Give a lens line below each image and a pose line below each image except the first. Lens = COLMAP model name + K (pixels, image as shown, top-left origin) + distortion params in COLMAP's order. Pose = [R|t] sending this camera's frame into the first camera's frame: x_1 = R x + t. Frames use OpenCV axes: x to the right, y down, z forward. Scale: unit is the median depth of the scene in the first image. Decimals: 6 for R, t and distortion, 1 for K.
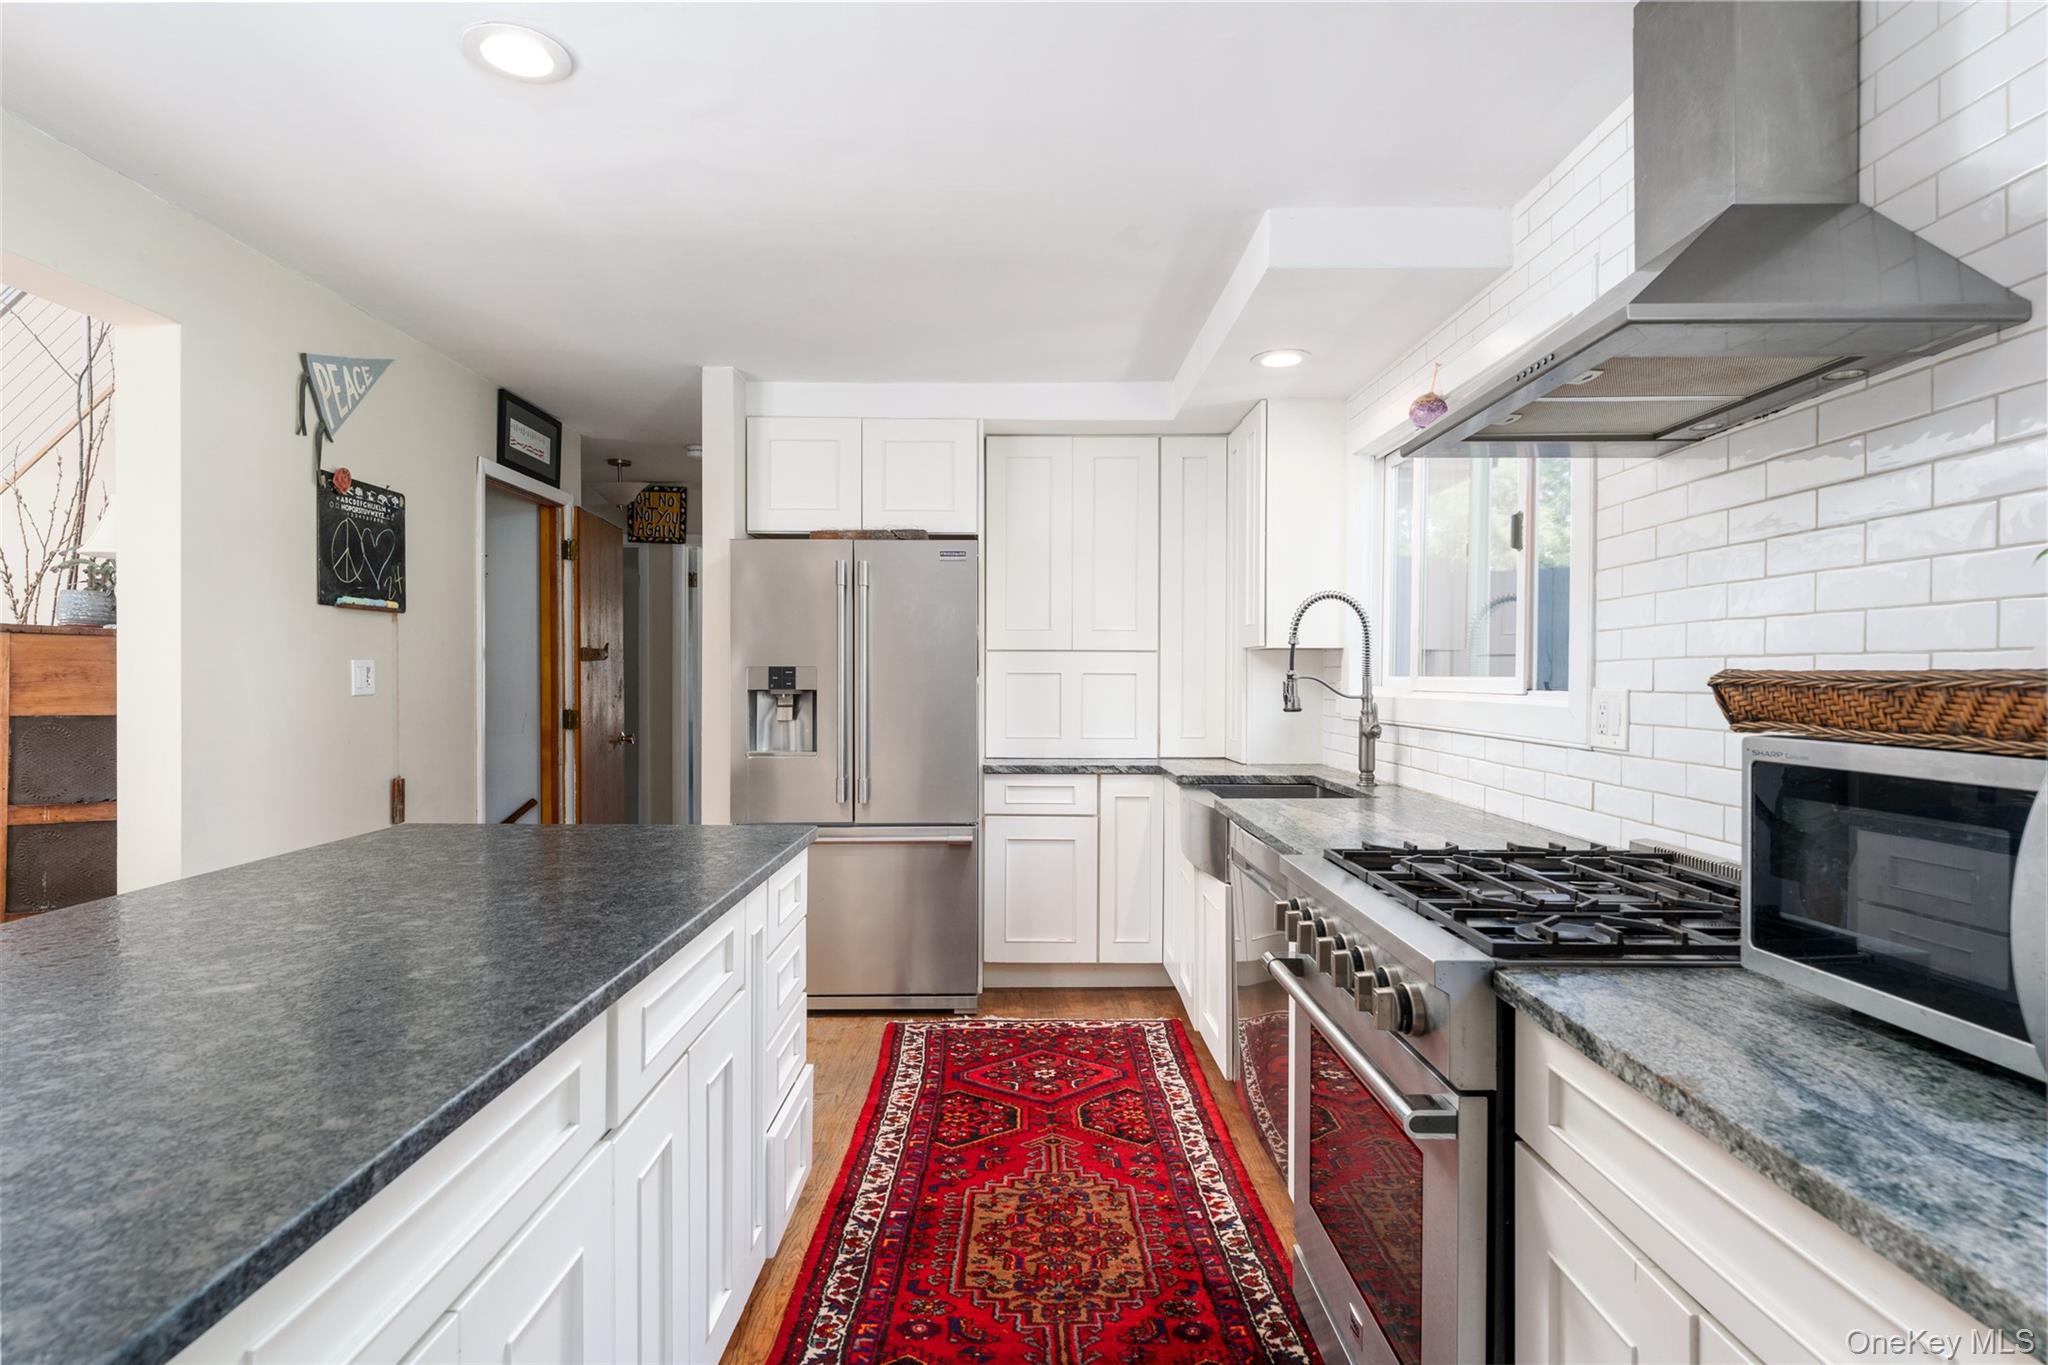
lens RADIAL K [[1056.9, 0, 1019.6], [0, 1056.9, 678.4], [0, 0, 1]] dist [0.000663, 0.000102]
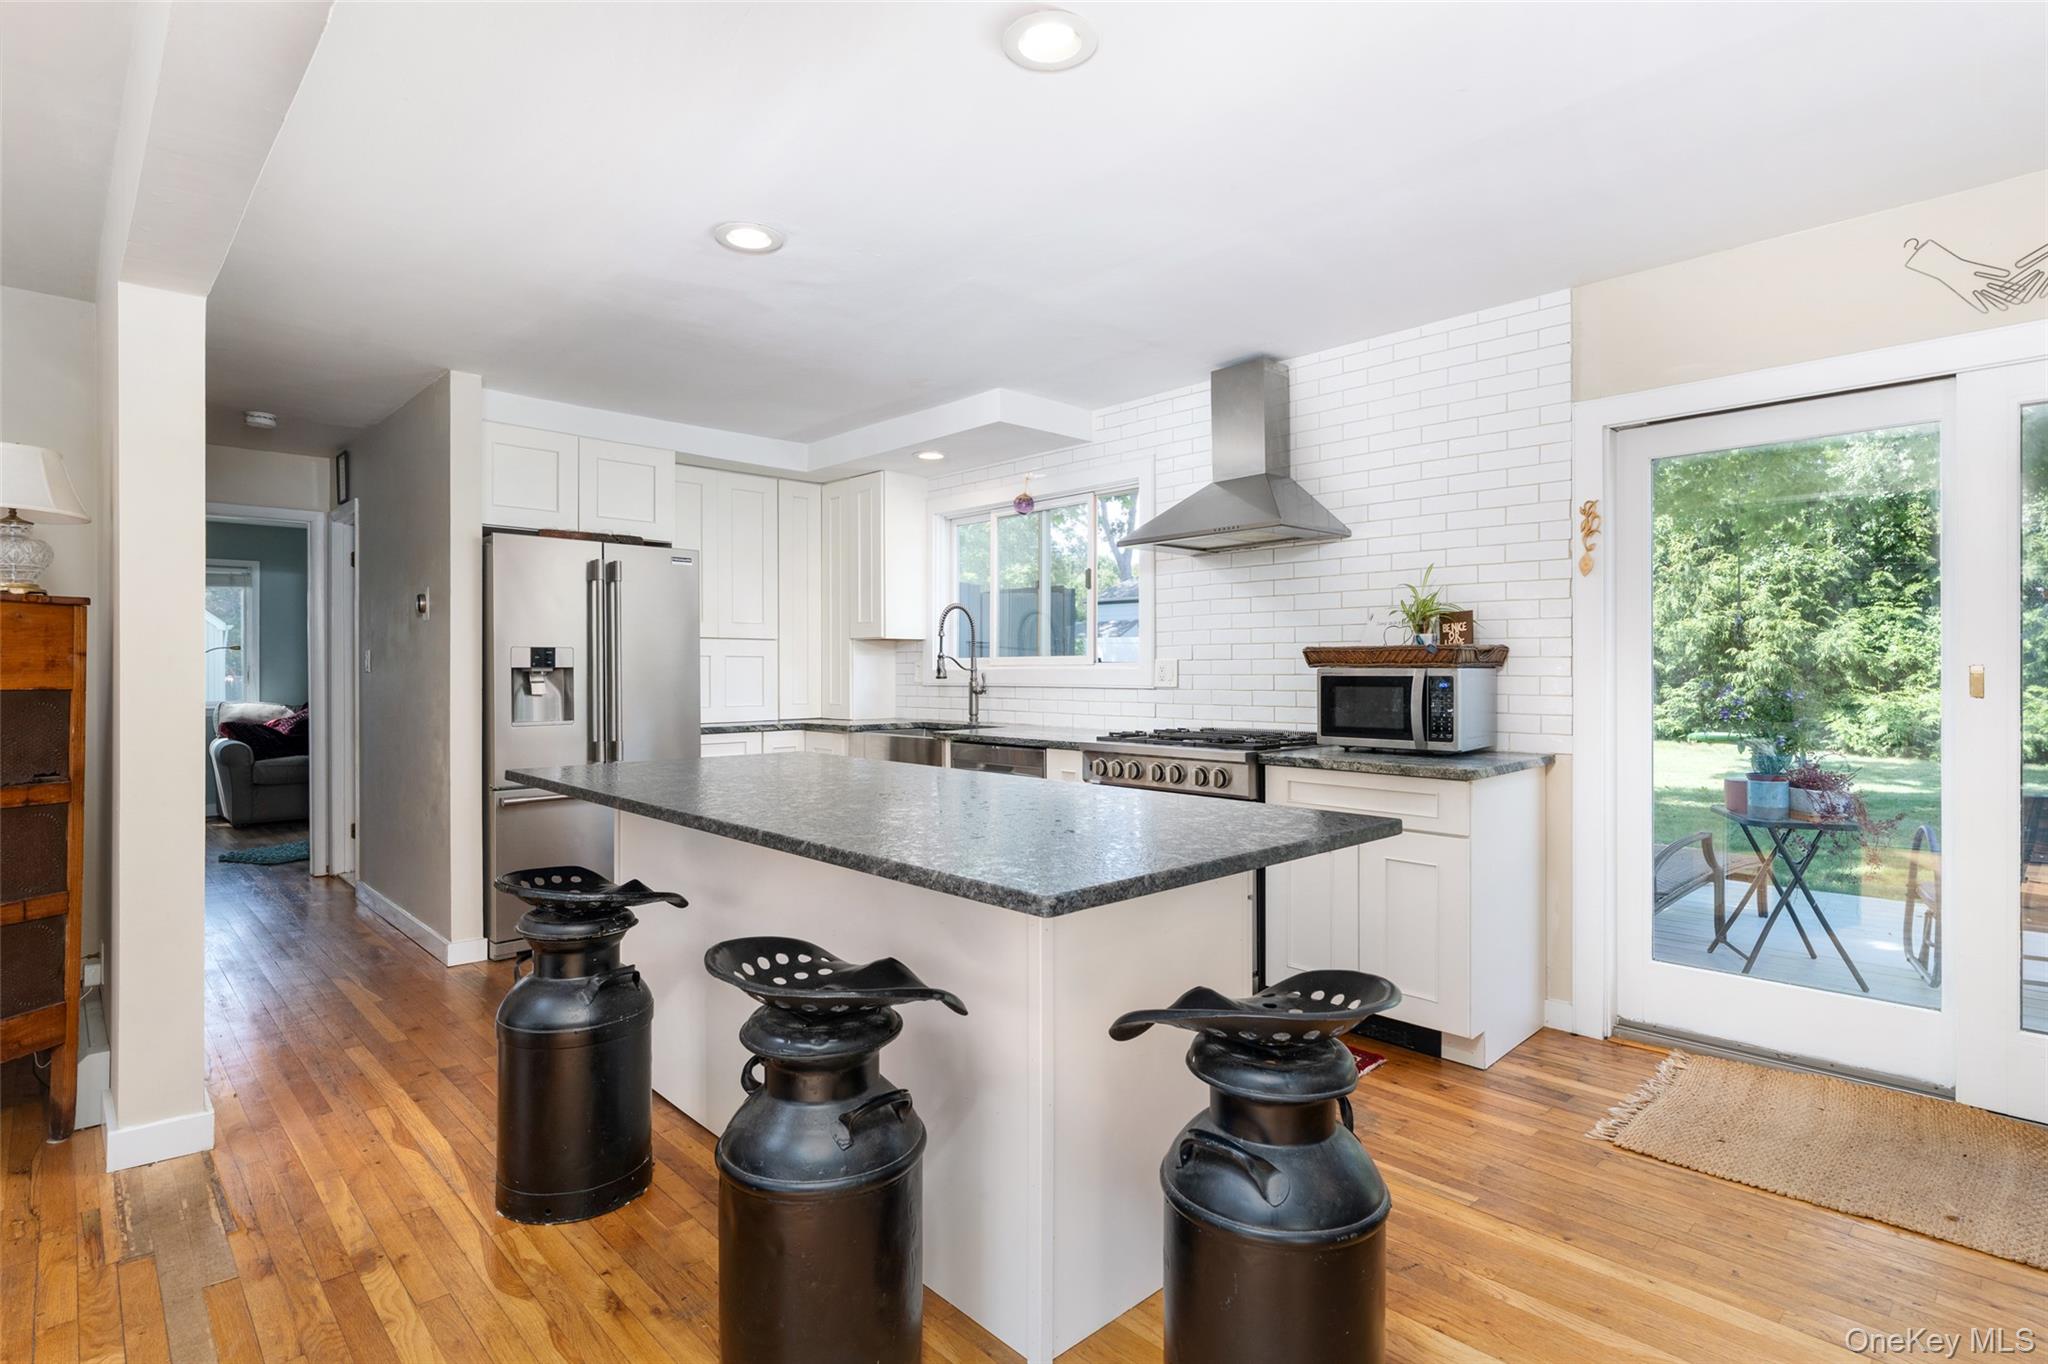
lens RADIAL K [[1044.1, 0, 1024.6], [0, 1044.1, 671.6], [0, 0, 1]] dist [0.002997, 0.000133]
pose [[0.714696, -0.004485, 0.699420, -1.401316], [0.006411, 0.999979, -0.000139, 0.040402], [-0.699405, 0.004583, 0.714711, -0.392805]]
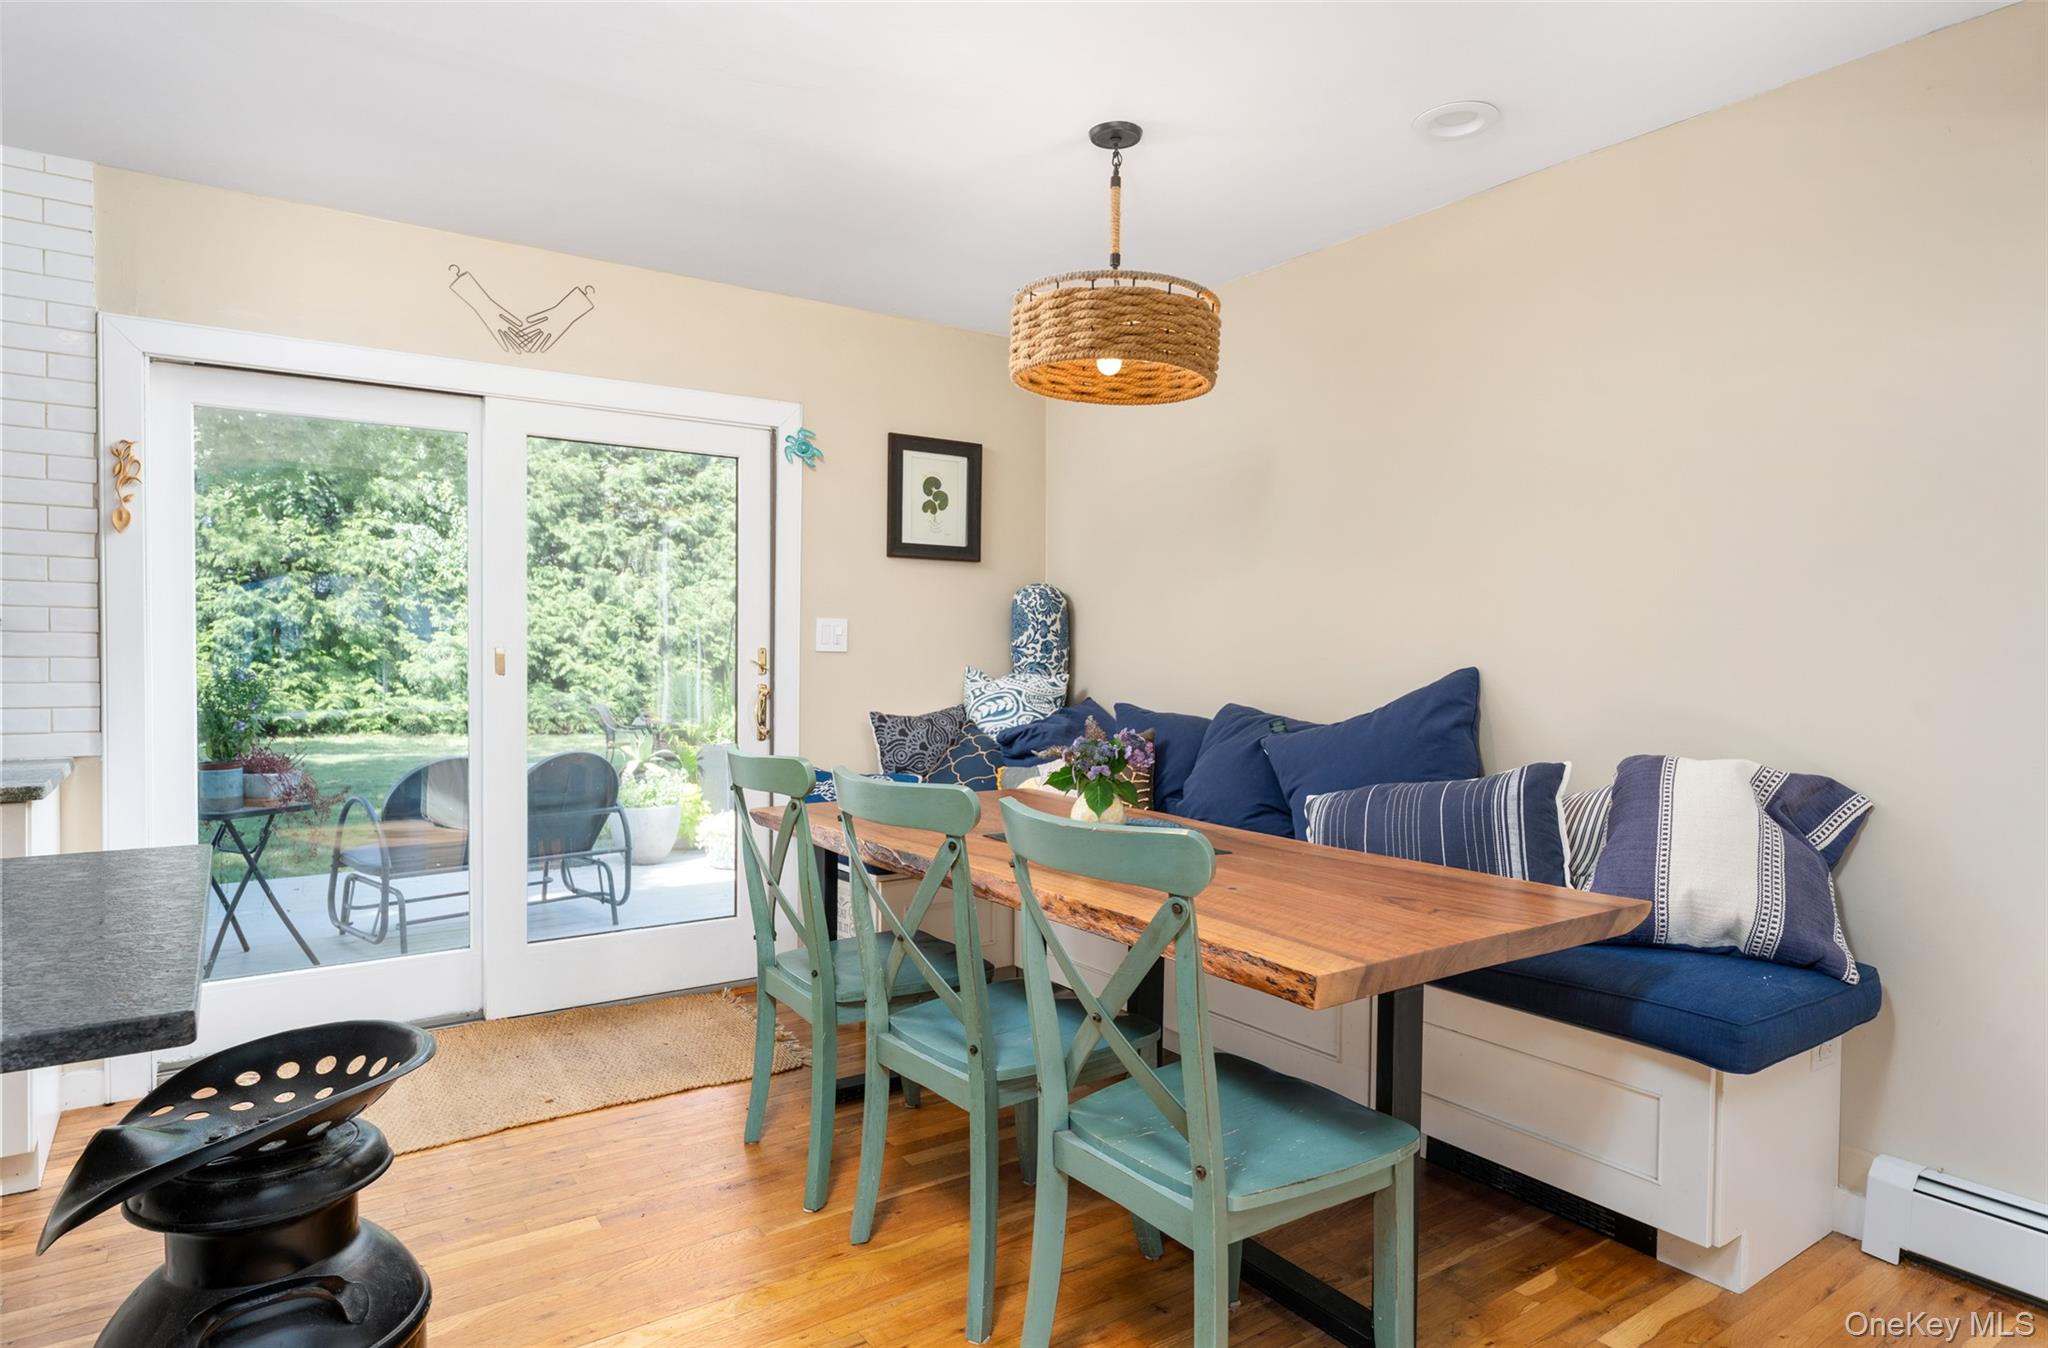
lens RADIAL K [[1181.2, 0, 1057.2], [0, 1181.2, 675.6], [0, 0, 1]] dist [-0.007779, 0.002441]
pose [[-0.603400, -0.023048, 0.797106, -1.548788], [-0.004530, 0.999665, 0.025476, 0.031851], [-0.797426, 0.011762, -0.603302, 0.194312]]
